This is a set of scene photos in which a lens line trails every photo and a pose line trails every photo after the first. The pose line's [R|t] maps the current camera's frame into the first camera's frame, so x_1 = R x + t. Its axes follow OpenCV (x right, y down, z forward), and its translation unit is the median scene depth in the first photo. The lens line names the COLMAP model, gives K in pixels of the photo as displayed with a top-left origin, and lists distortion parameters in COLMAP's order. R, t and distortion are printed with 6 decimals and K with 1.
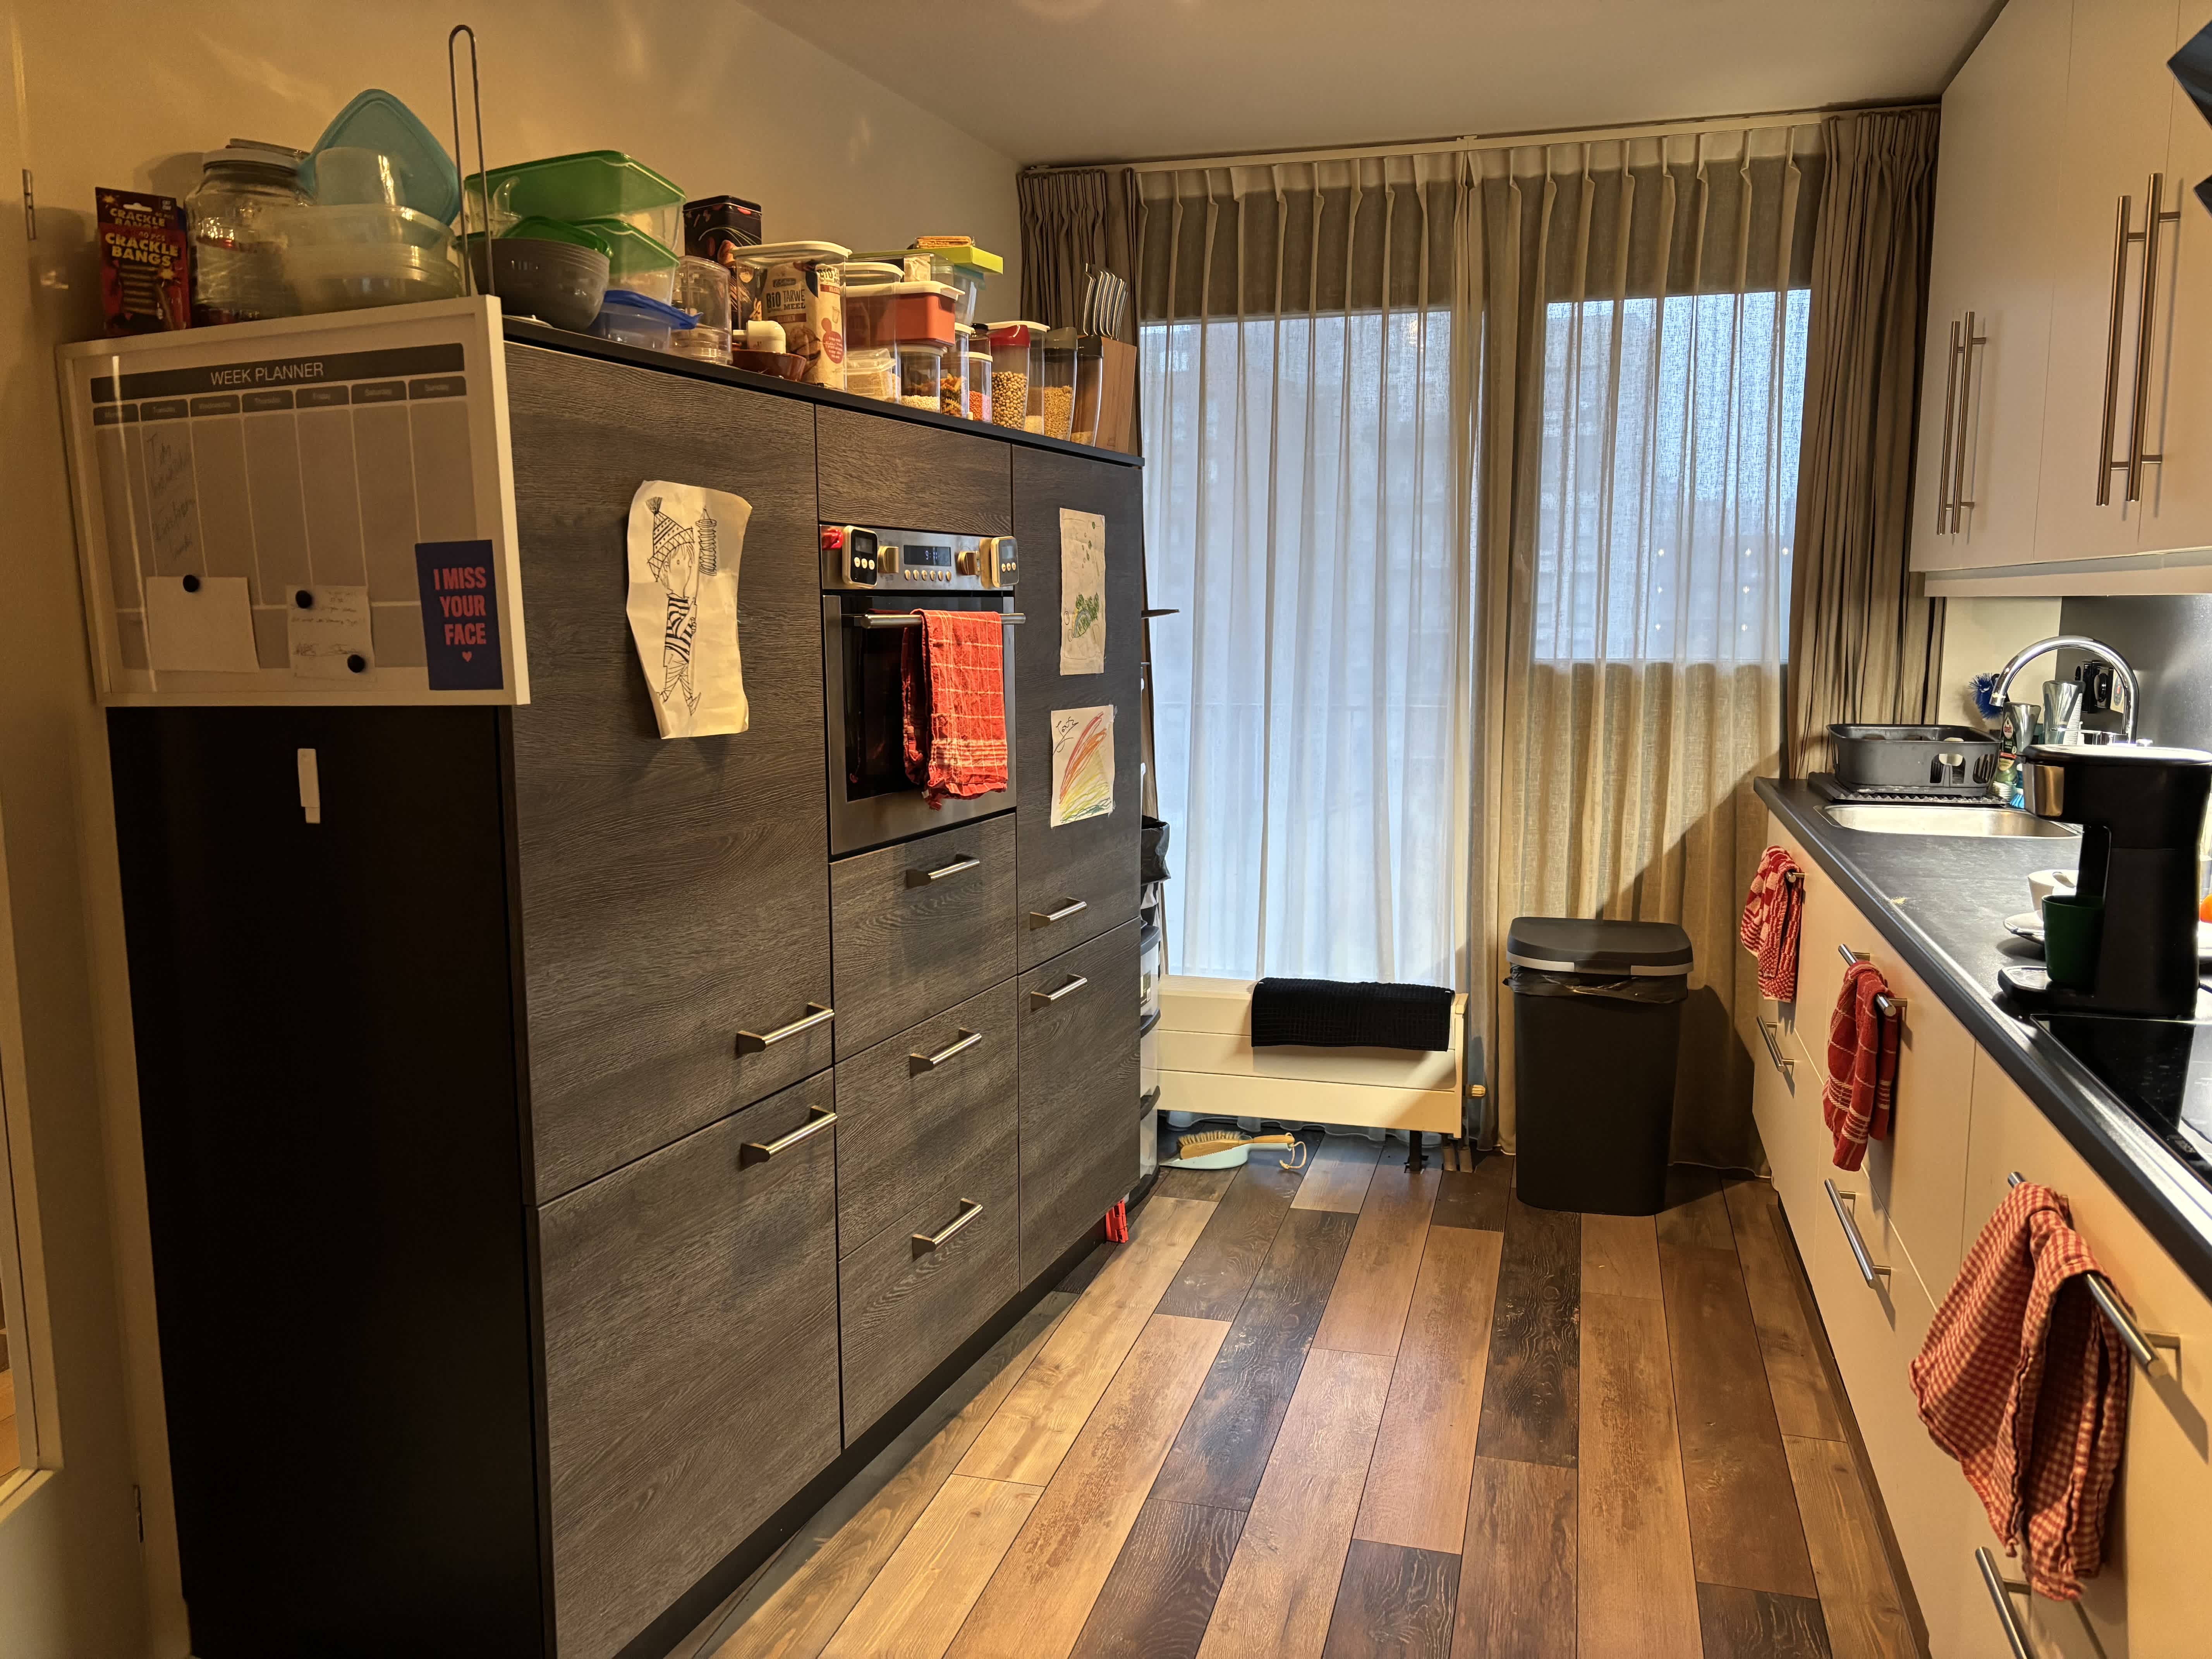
lens RADIAL K [[1636.4, 0, 1104.1], [0, 1636.4, 821.4], [0, 0, 1]] dist [0.004250, 0.001816]
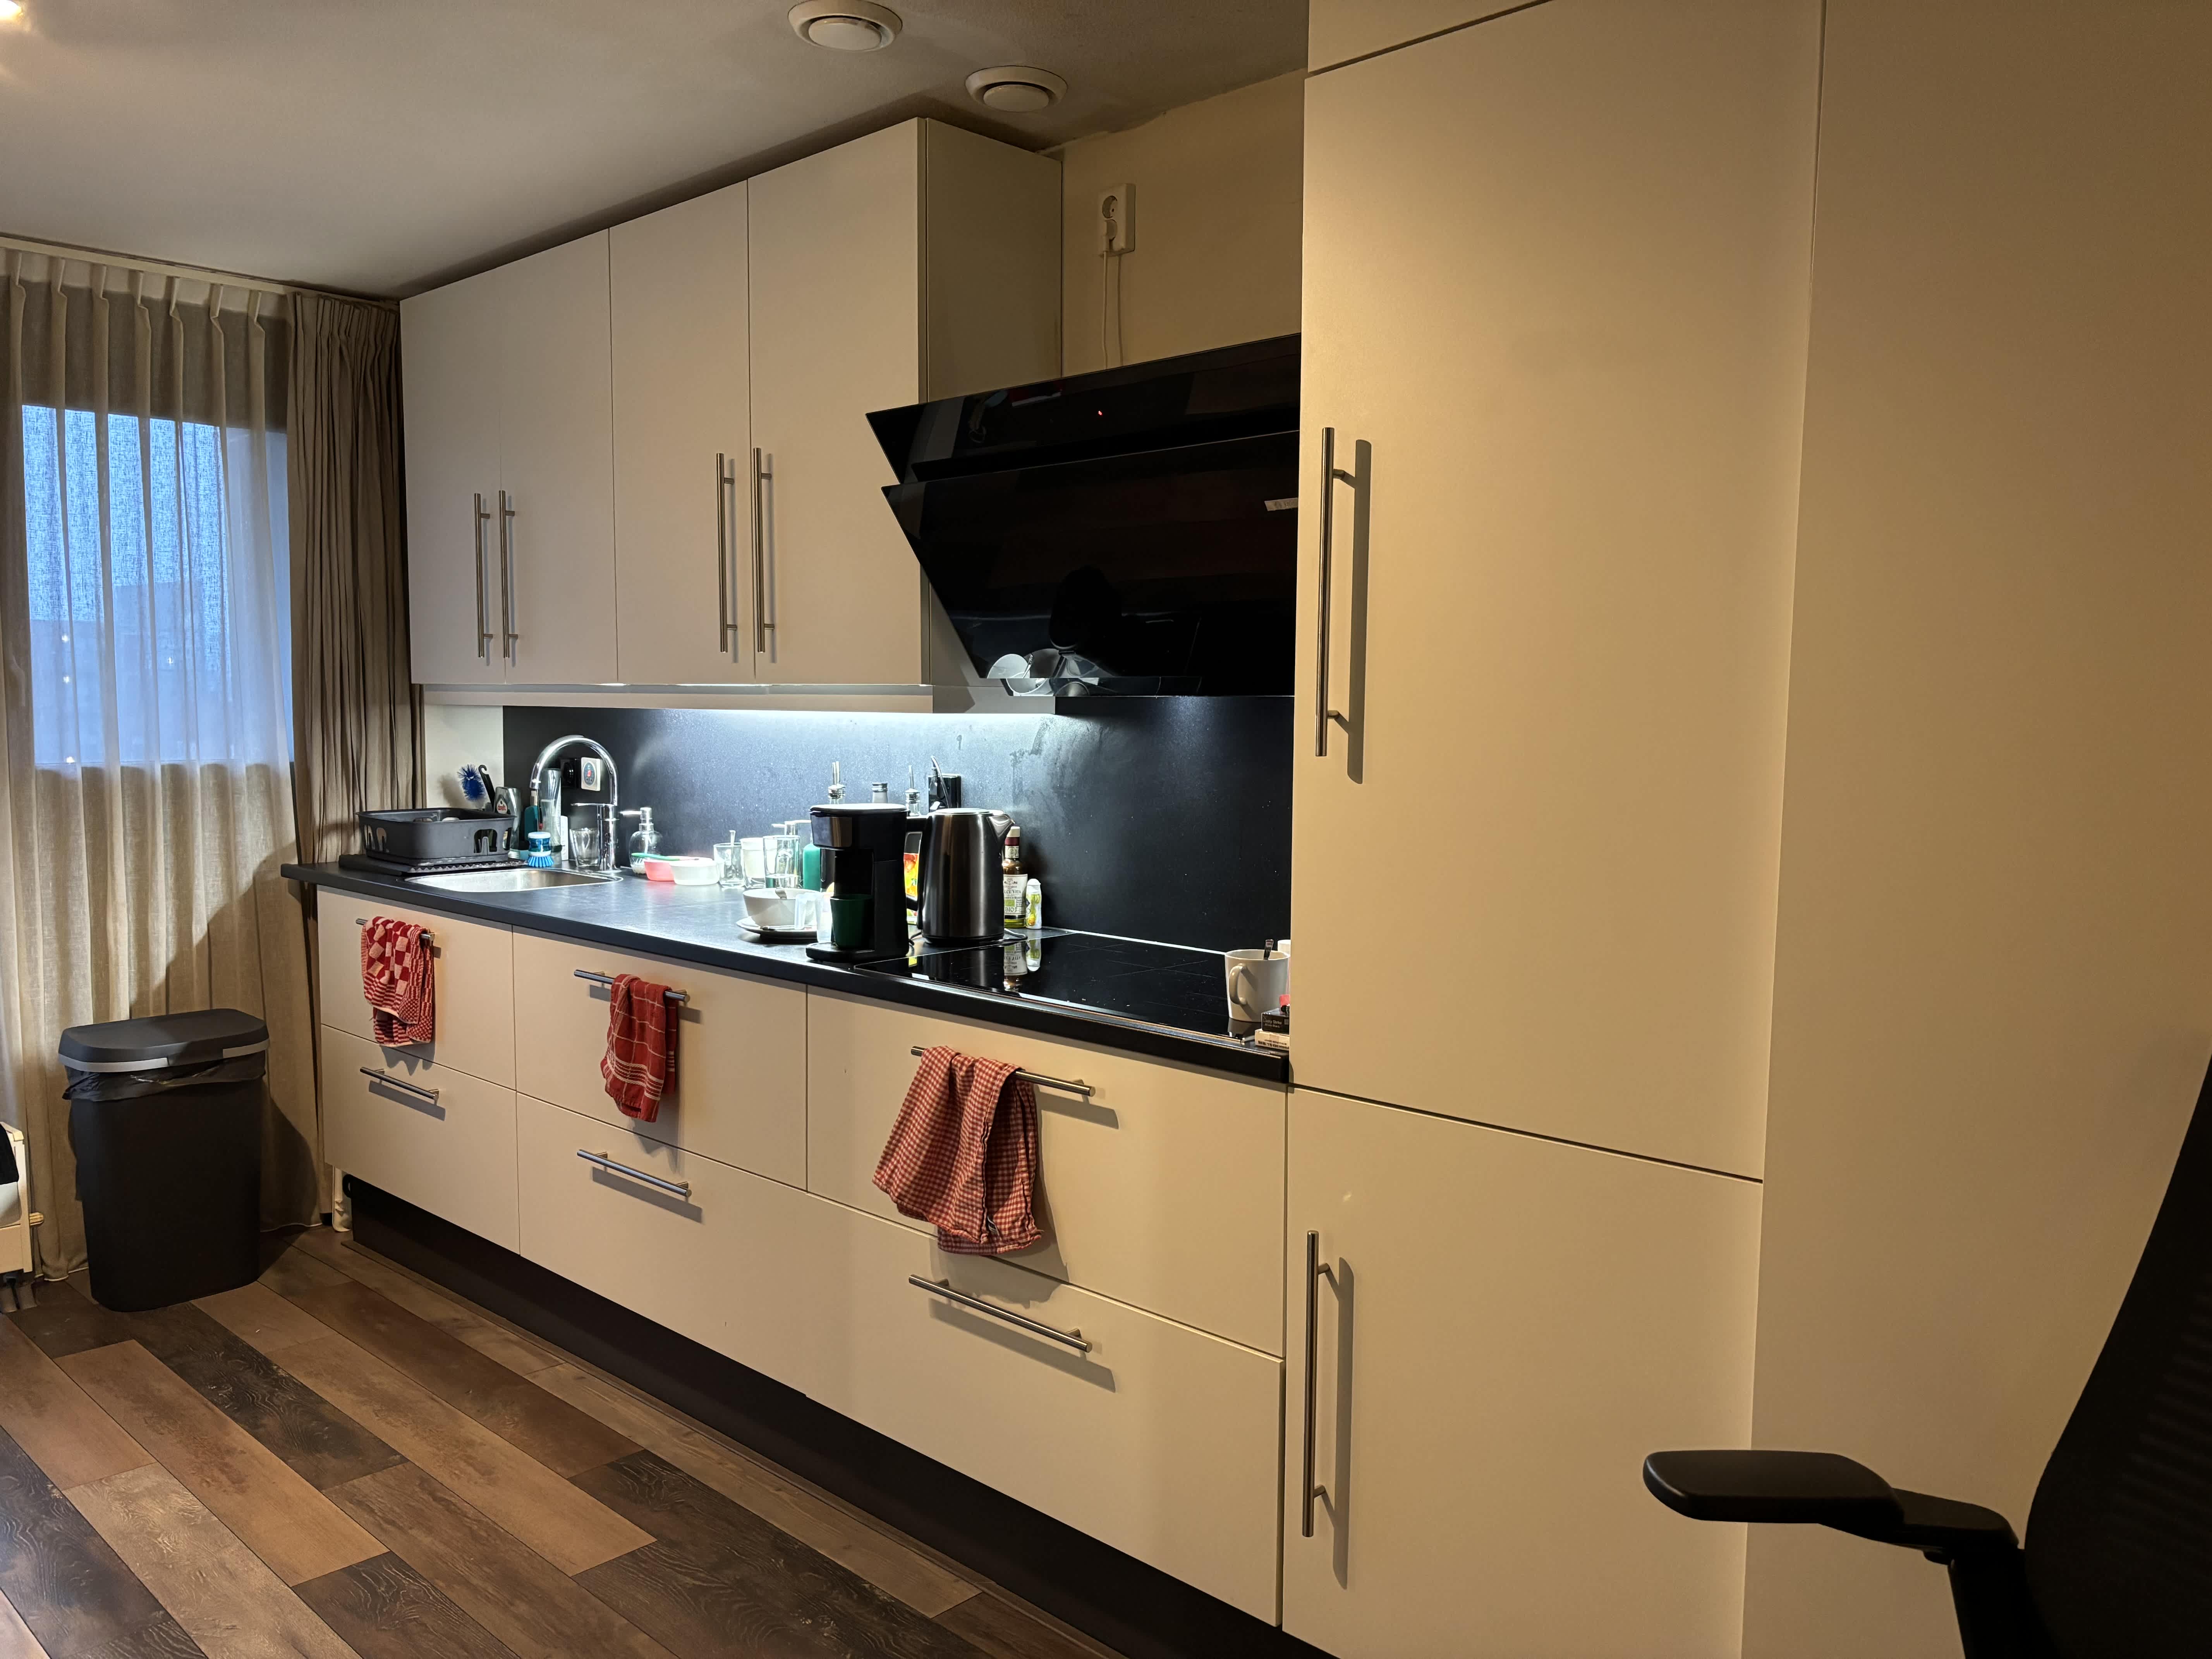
lens RADIAL K [[1634.0, 0, 1106.0], [0, 1634.0, 829.5], [0, 0, 1]] dist [0.004208, -0.063572]
pose [[0.445031, -0.060112, 0.893496, -0.351287], [0.107206, 0.994145, 0.013486, -0.006235], [-0.889075, 0.089786, 0.448869, 0.009746]]
